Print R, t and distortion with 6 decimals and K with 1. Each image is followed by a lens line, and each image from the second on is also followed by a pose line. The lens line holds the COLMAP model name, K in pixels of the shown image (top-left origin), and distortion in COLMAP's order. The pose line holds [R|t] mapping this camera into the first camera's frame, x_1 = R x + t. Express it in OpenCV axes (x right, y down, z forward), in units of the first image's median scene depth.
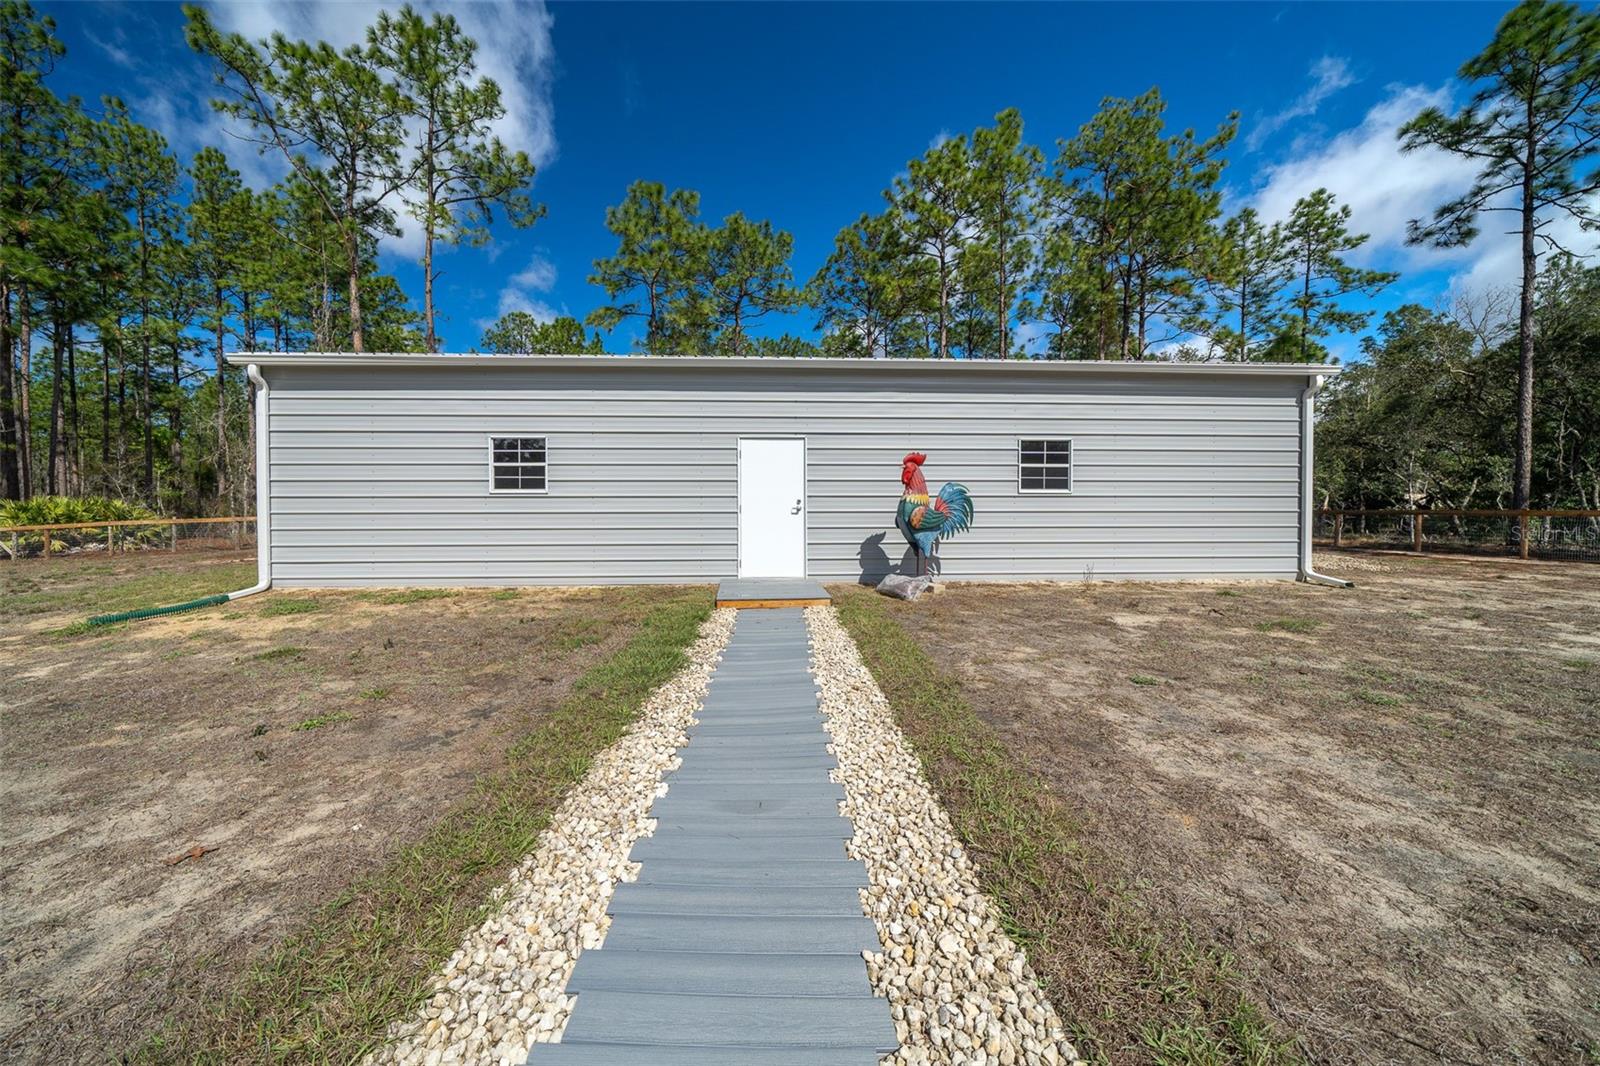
lens RADIAL K [[546.7, 0, 803.8], [0, 546.7, 518.5], [0, 0, 1]] dist [-0.000007, 0.000118]
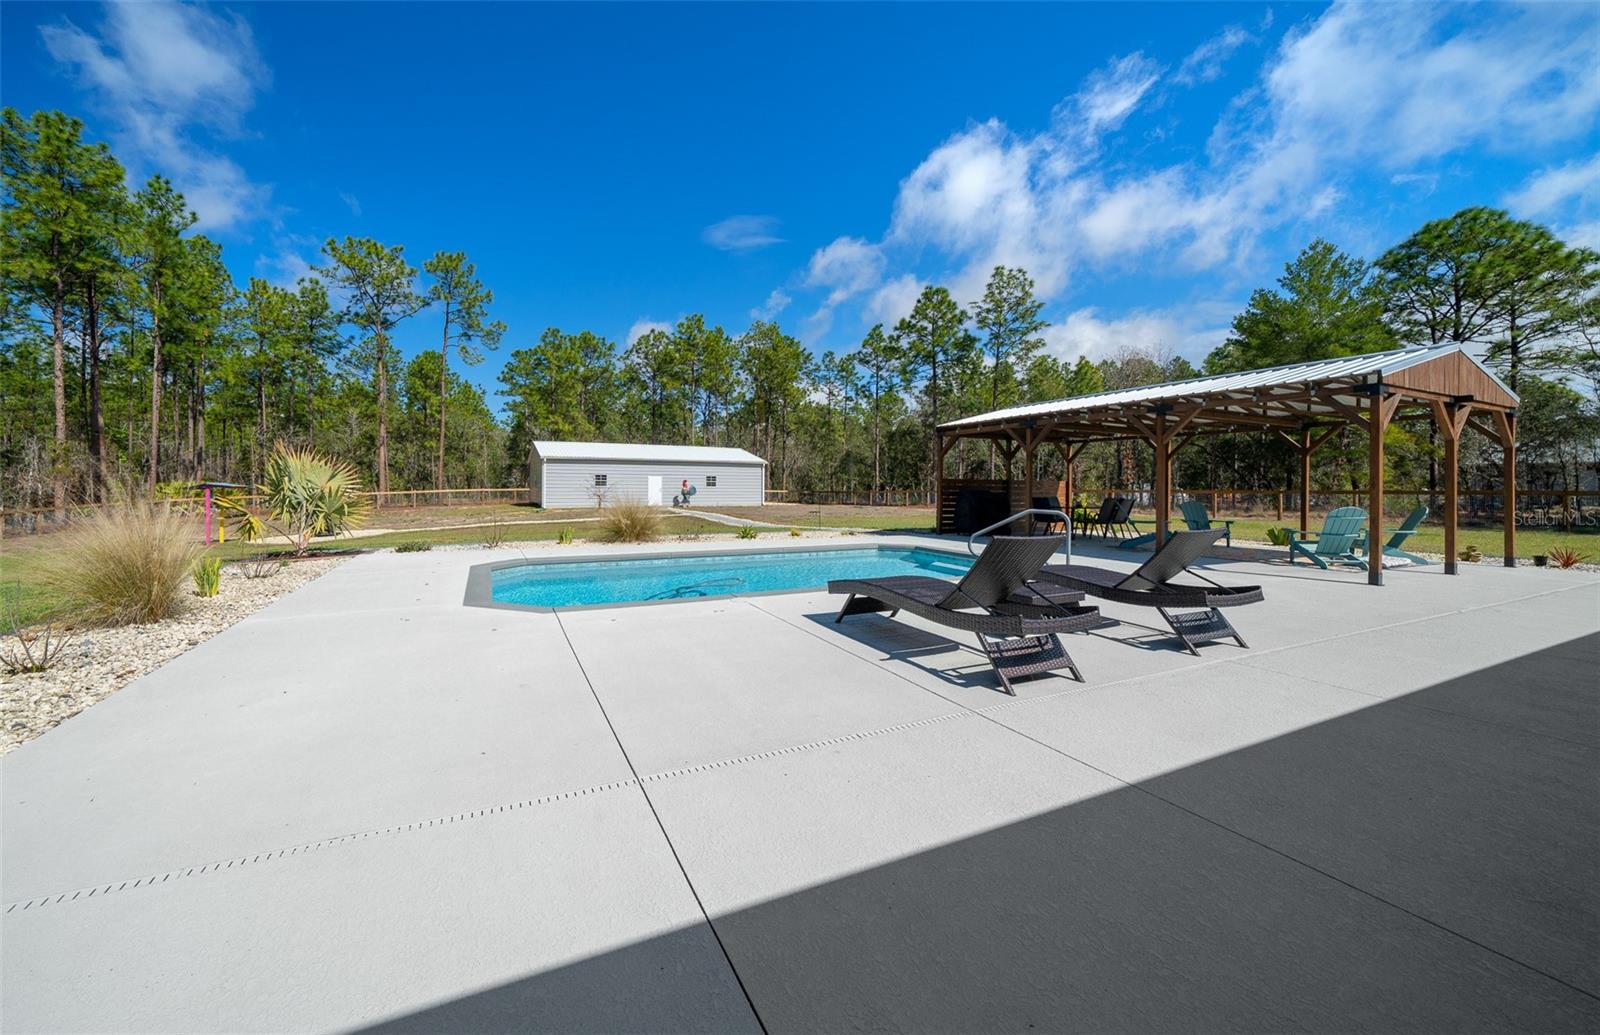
lens RADIAL K [[578.3, 0, 773.0], [0, 578.3, 473.3], [0, 0, 1]] dist [-0.000565, -0.000030]
pose [[0.933744, 0.015558, 0.357602, -0.911200], [-0.008319, 0.999728, -0.021772, -0.063828], [-0.357844, 0.017354, 0.933620, -4.106206]]
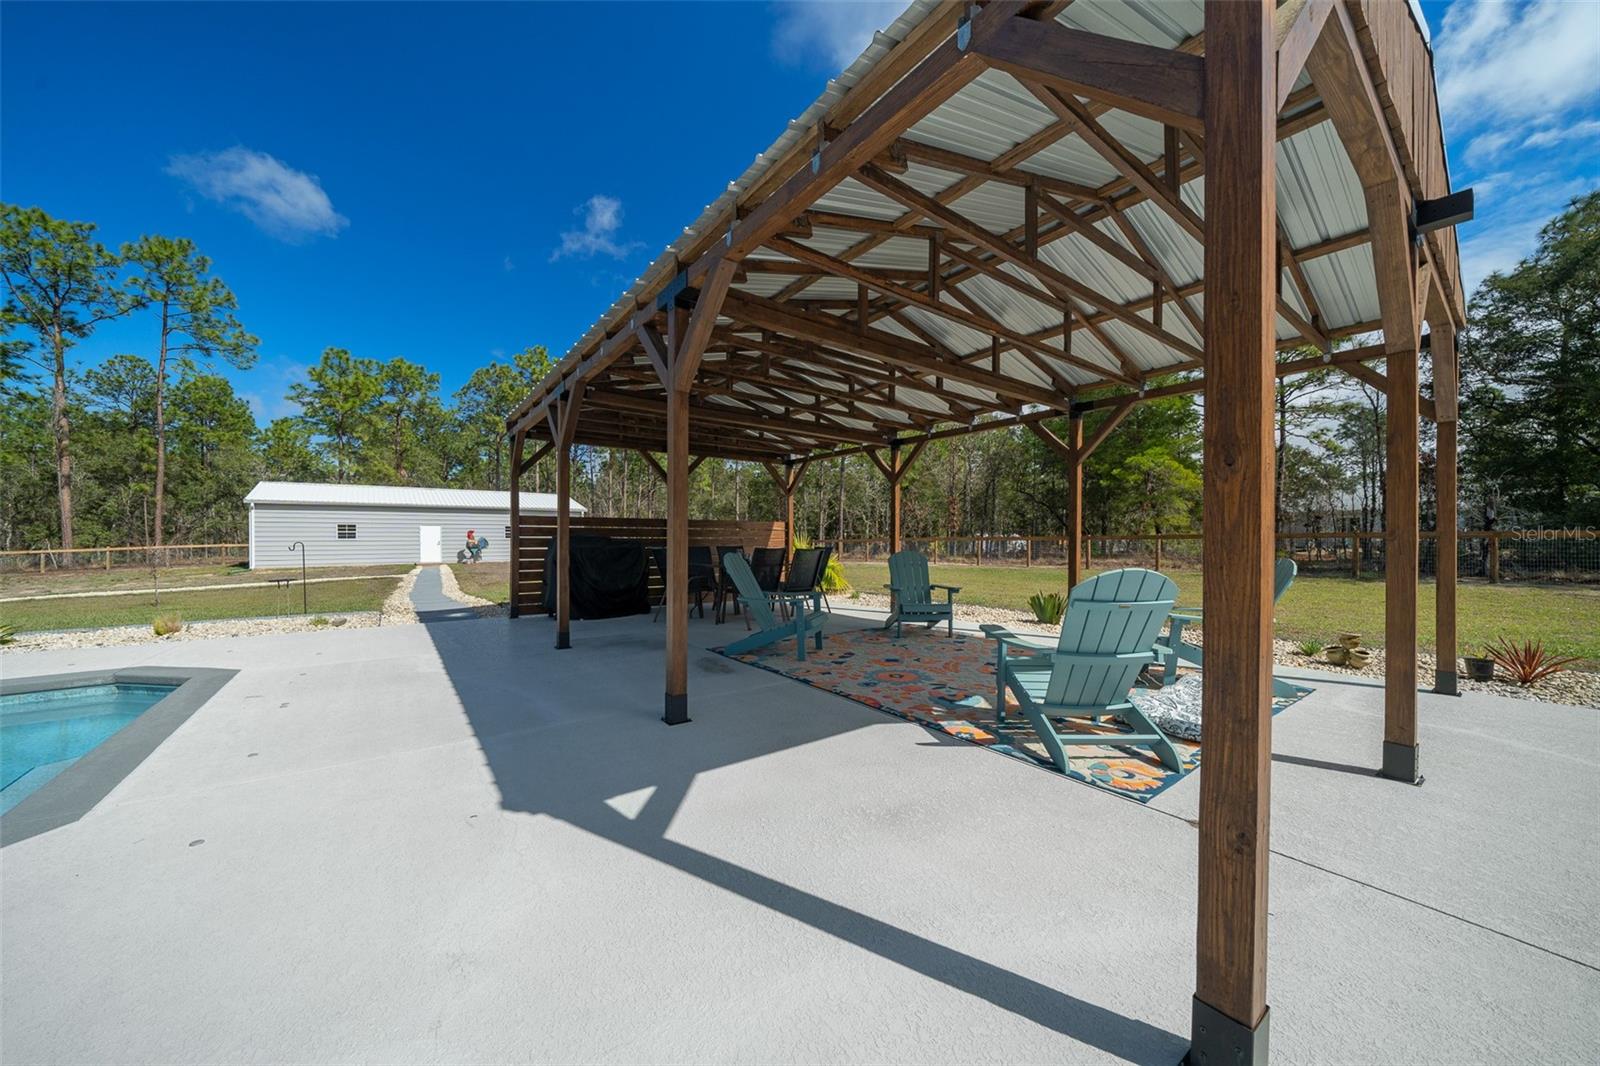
lens RADIAL K [[546.7, 0, 803.8], [0, 546.7, 518.5], [0, 0, 1]] dist [-0.000007, 0.000118]
pose [[0.838018, 0.019460, 0.545296, 0.042588], [0.000616, 0.999329, -0.036609, -0.051557], [-0.545643, 0.031015, 0.837444, -3.694750]]
